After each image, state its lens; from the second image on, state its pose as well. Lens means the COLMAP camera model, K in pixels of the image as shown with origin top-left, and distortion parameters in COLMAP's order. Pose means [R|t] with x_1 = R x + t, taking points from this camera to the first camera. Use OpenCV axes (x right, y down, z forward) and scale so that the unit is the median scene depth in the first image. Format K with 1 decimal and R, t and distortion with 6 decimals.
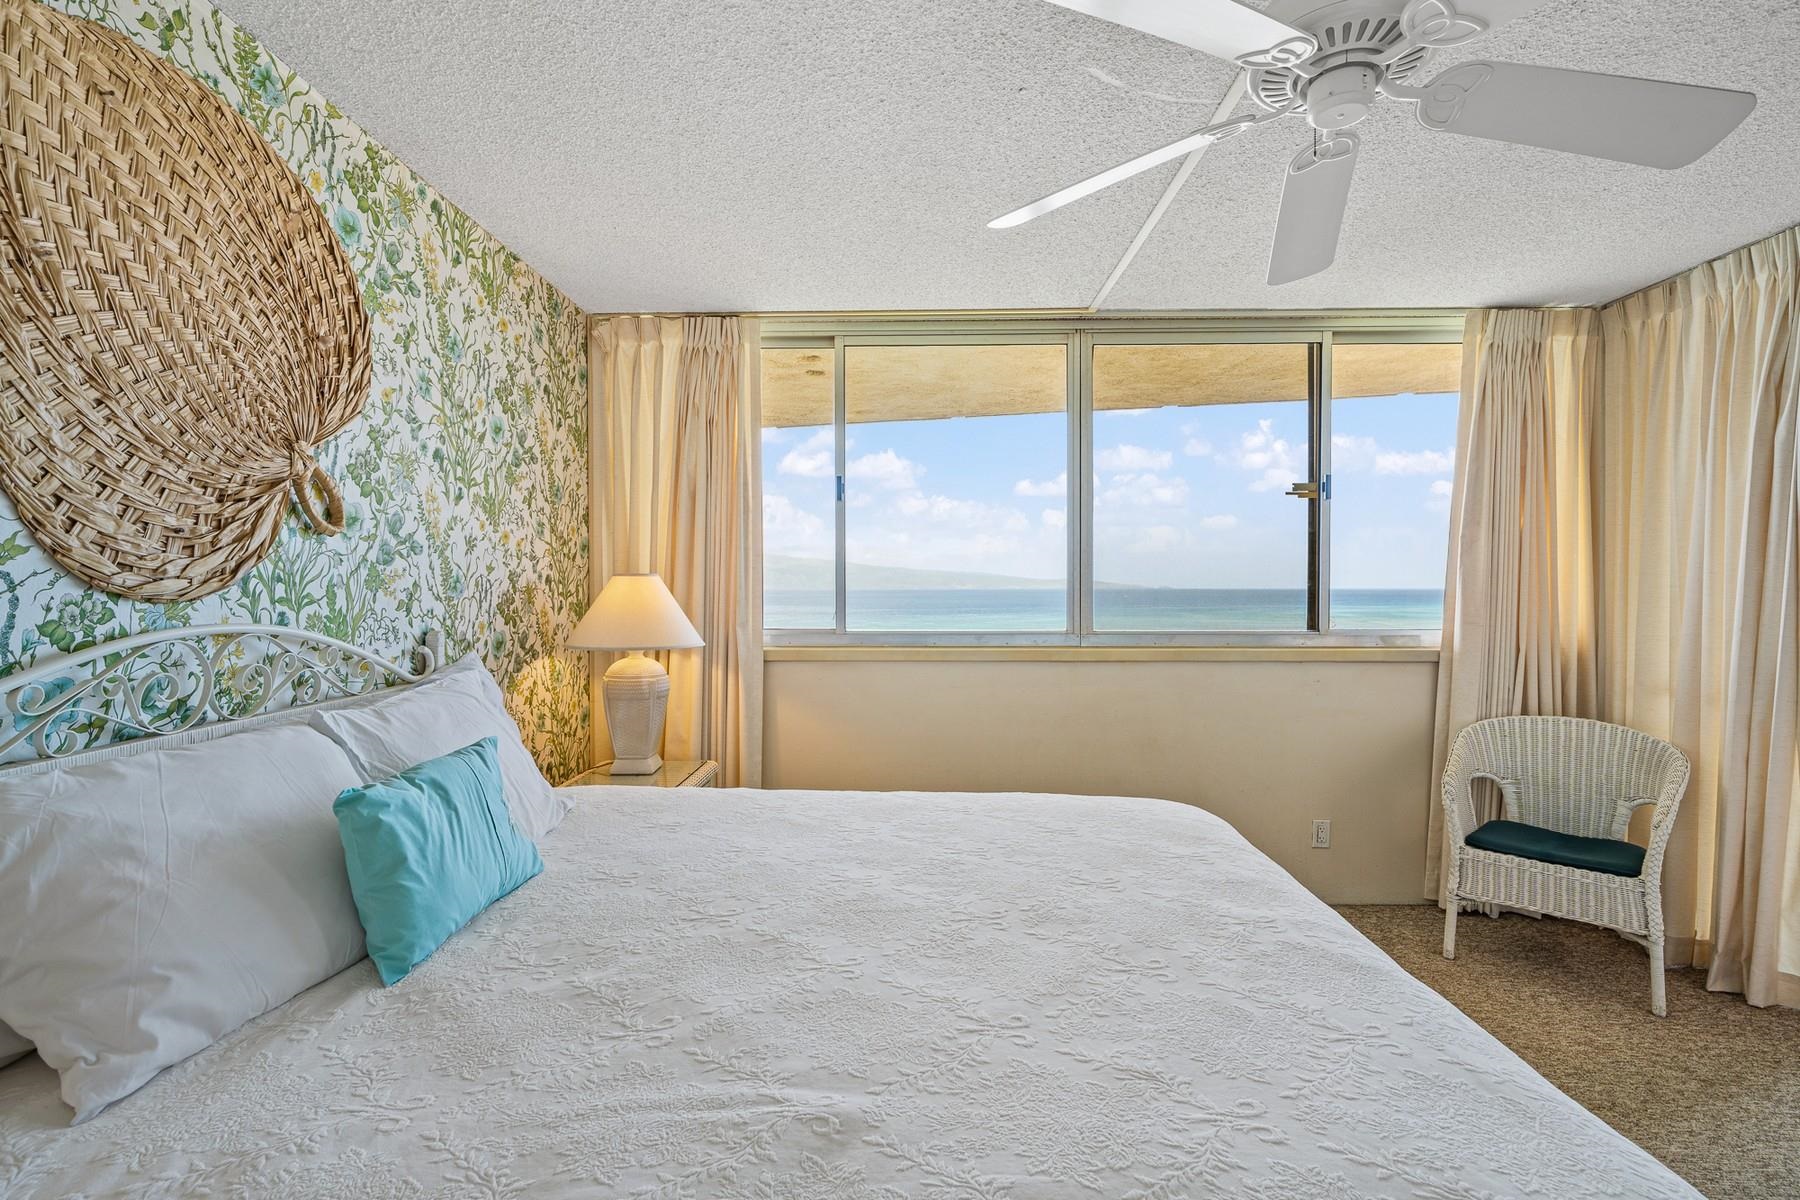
lens RADIAL K [[825.7, 0, 906.1], [0, 825.7, 593.9], [0, 0, 1]] dist [0.002785, -0.000794]
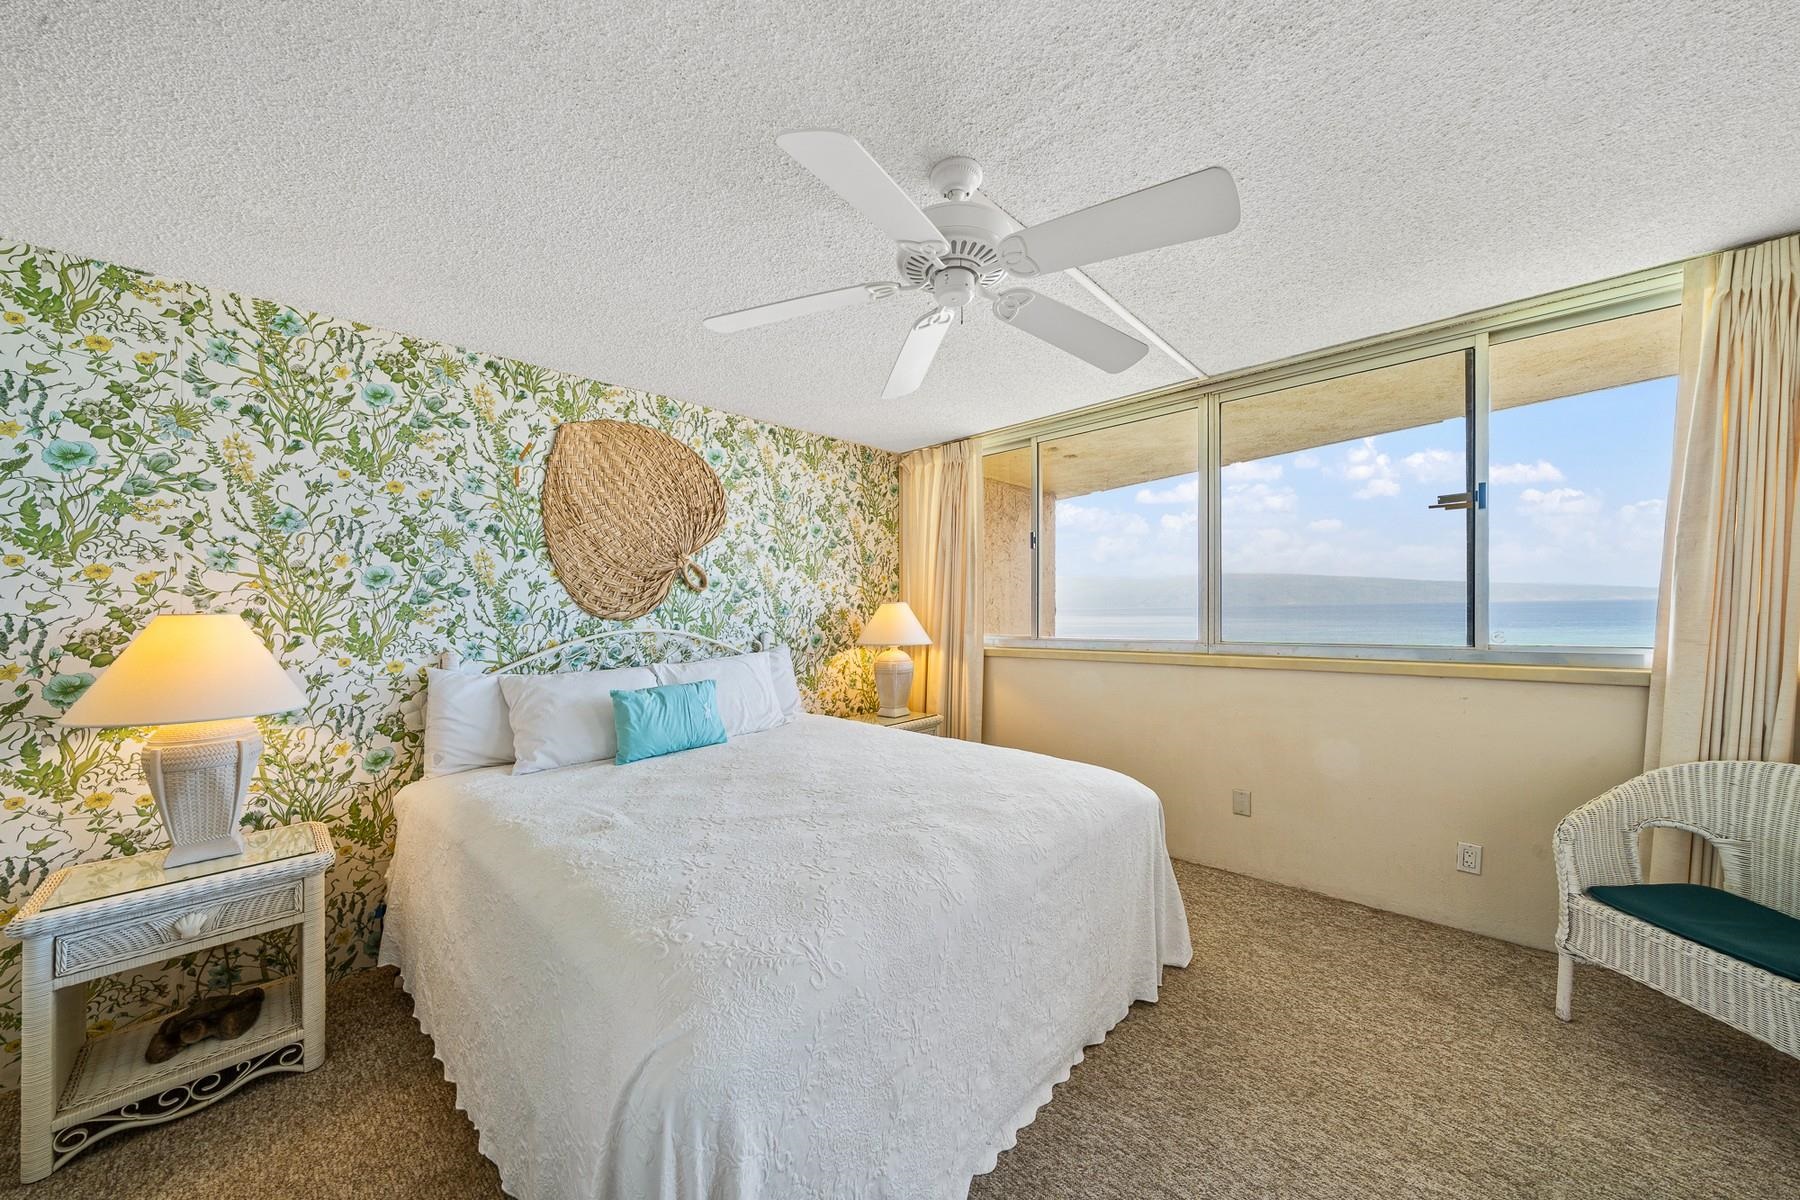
lens RADIAL K [[626.1, 0, 937.3], [0, 626.1, 590.2], [0, 0, 1]] dist [-0.006391, 0.000857]
pose [[0.760842, -0.032199, -0.648137, 0.741182], [0.011685, 0.999286, -0.035927, -0.001778], [0.648832, 0.019762, 0.760675, 0.065839]]
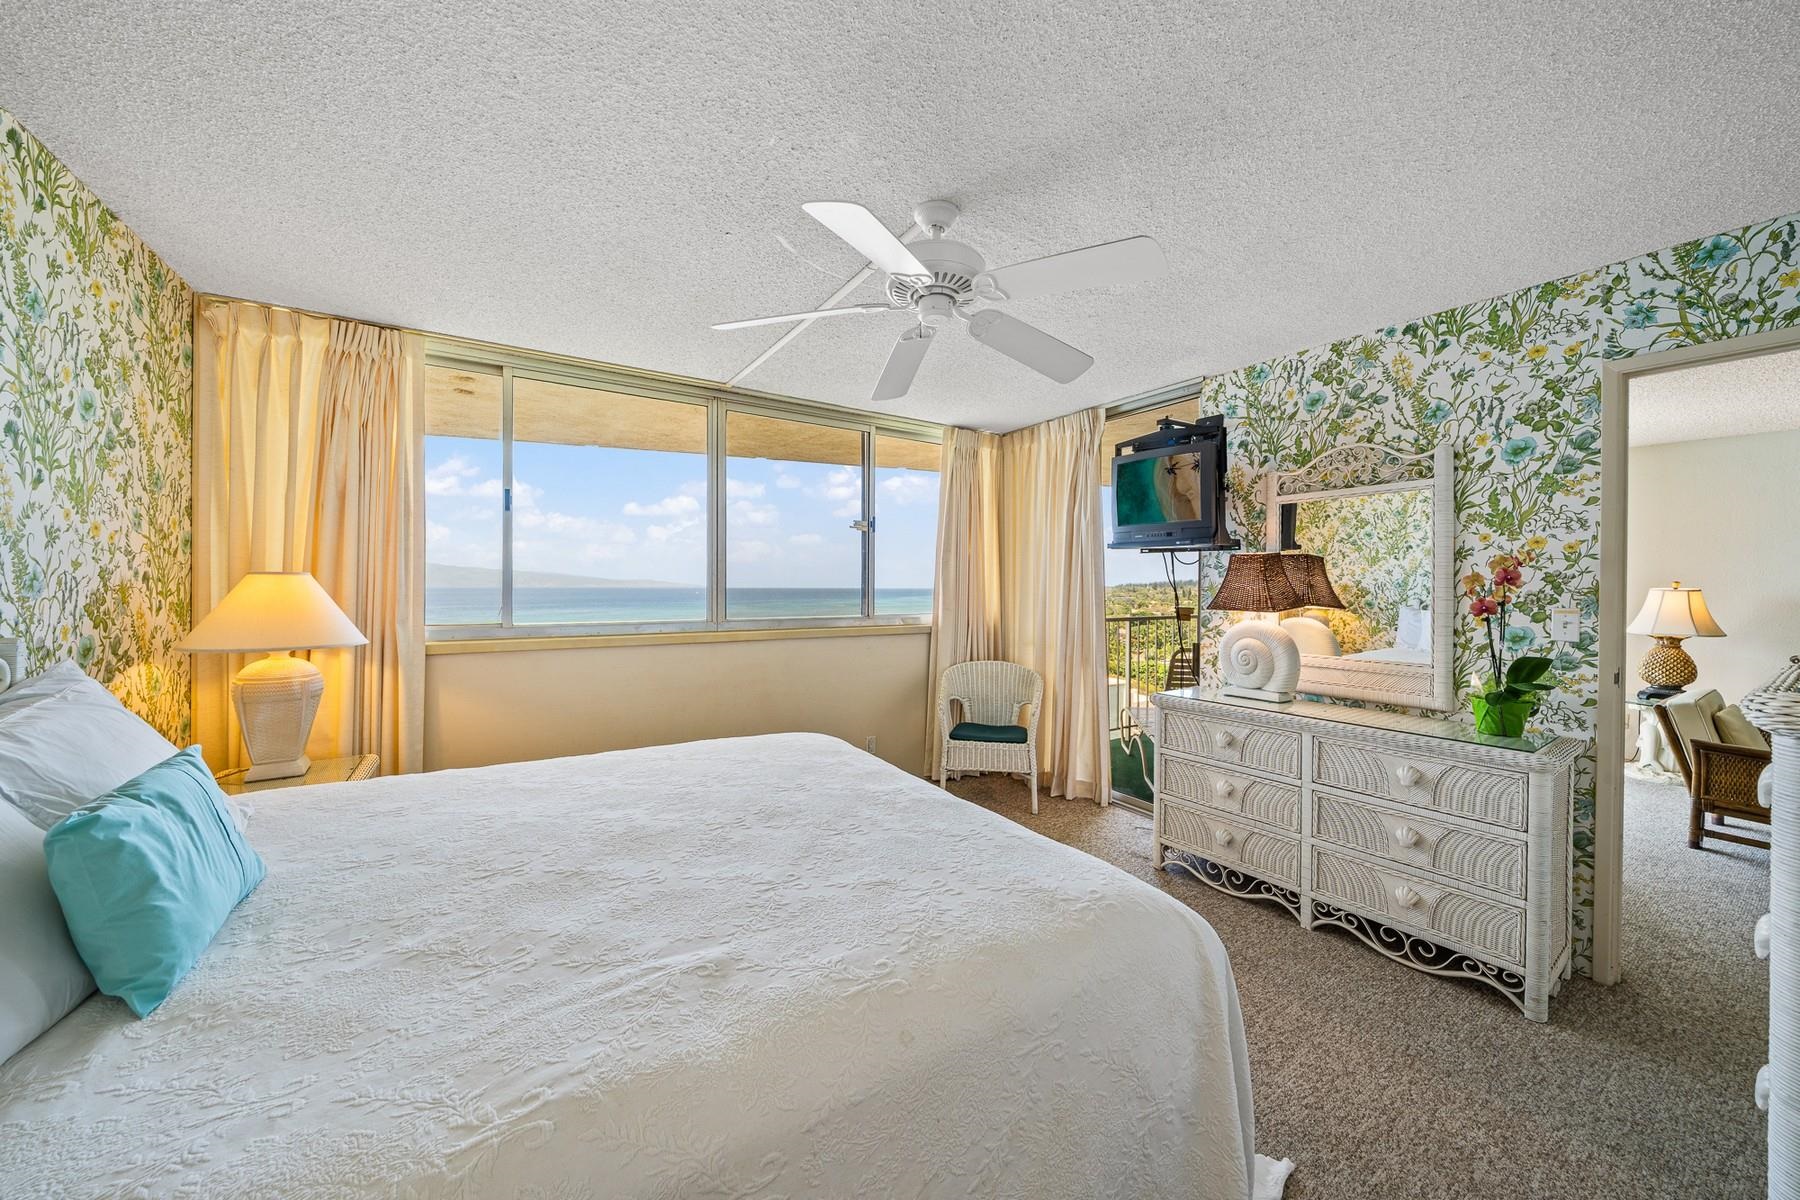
lens RADIAL K [[626.1, 0, 907.7], [0, 626.1, 582.7], [0, 0, 1]] dist [-0.006391, 0.000857]
pose [[0.827439, 0.007474, 0.561505, -0.156611], [0.000277, 0.999906, -0.013718, -0.002242], [-0.561555, 0.011507, 0.827359, -0.033050]]
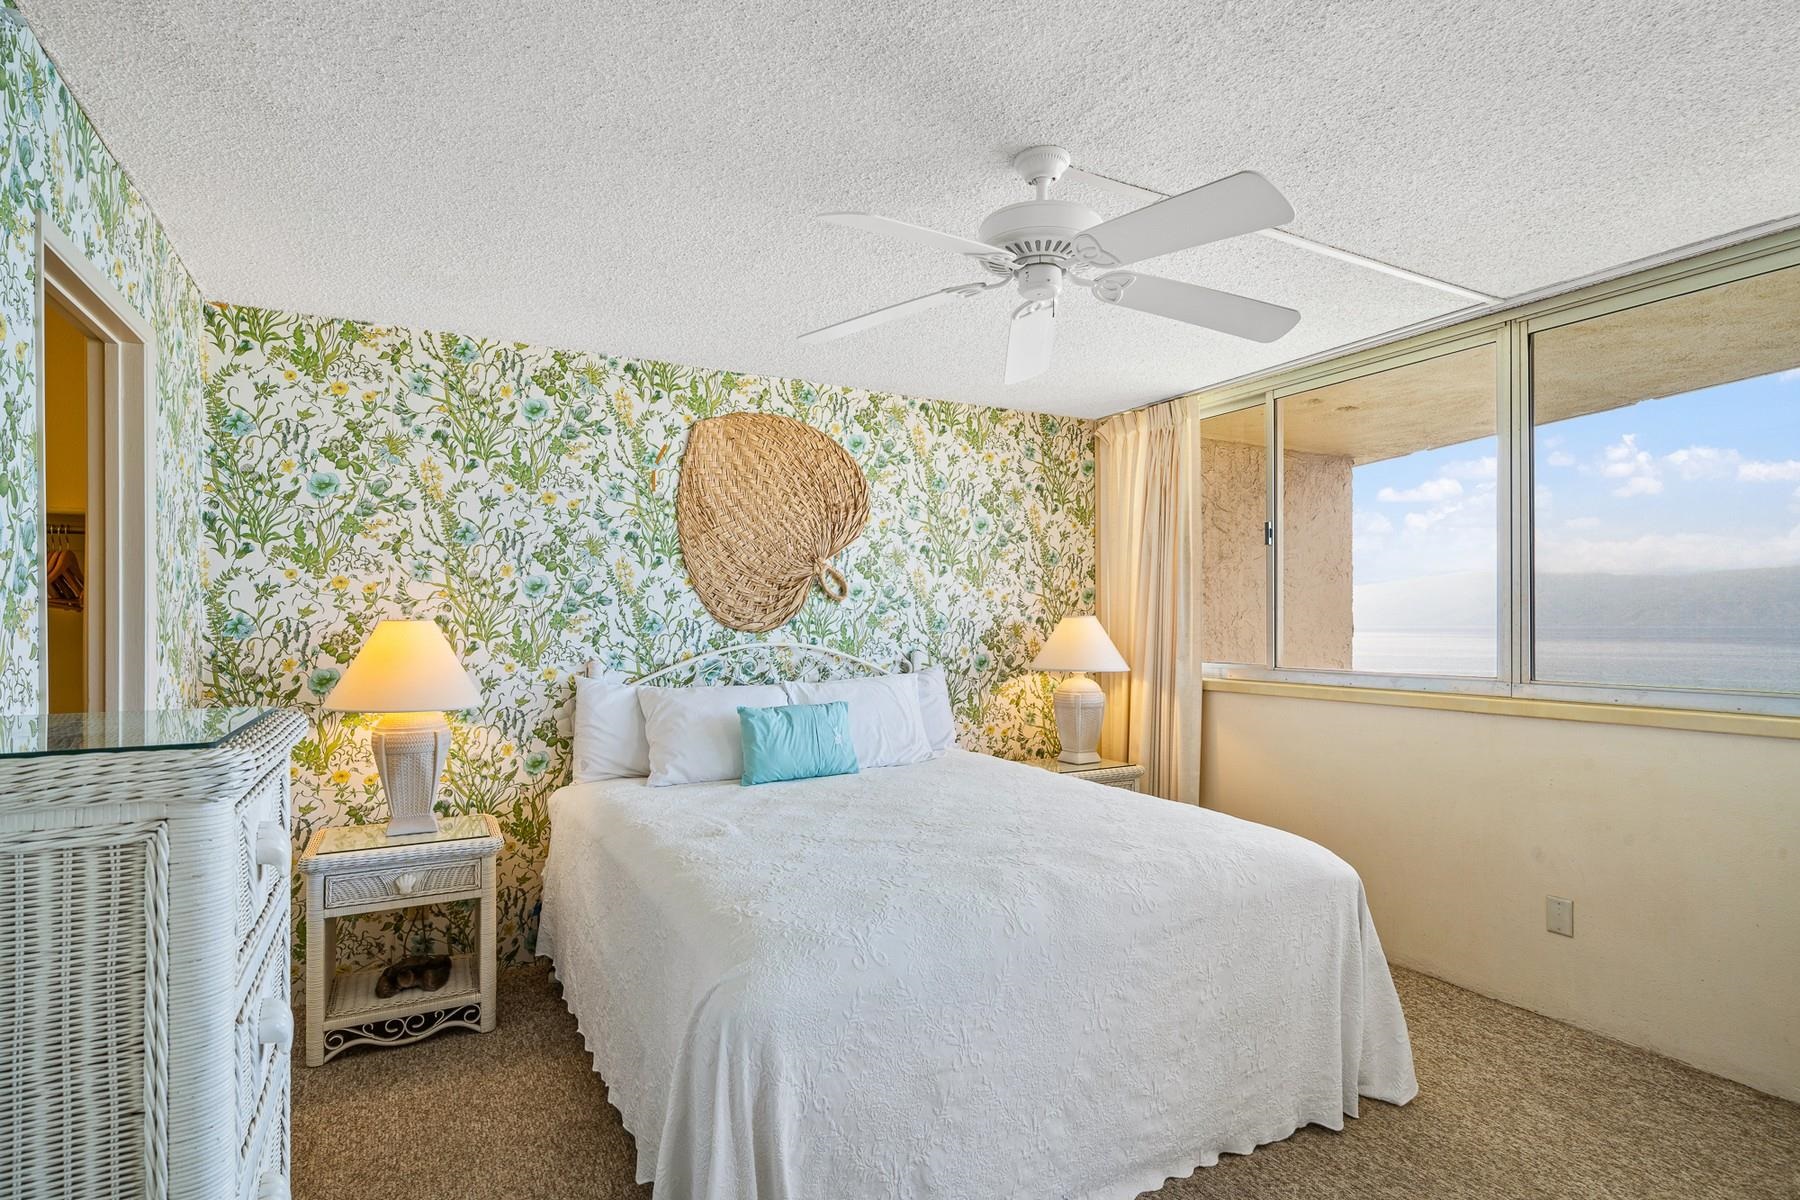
lens RADIAL K [[921.2, 0, 936.6], [0, 921.2, 611.9], [0, 0, 1]] dist [0.002831, -0.000003]
pose [[0.517454, -0.010493, -0.855647, 1.046025], [-0.006681, 0.999845, -0.016302, -0.005780], [0.855685, 0.014152, 0.517304, 0.025190]]
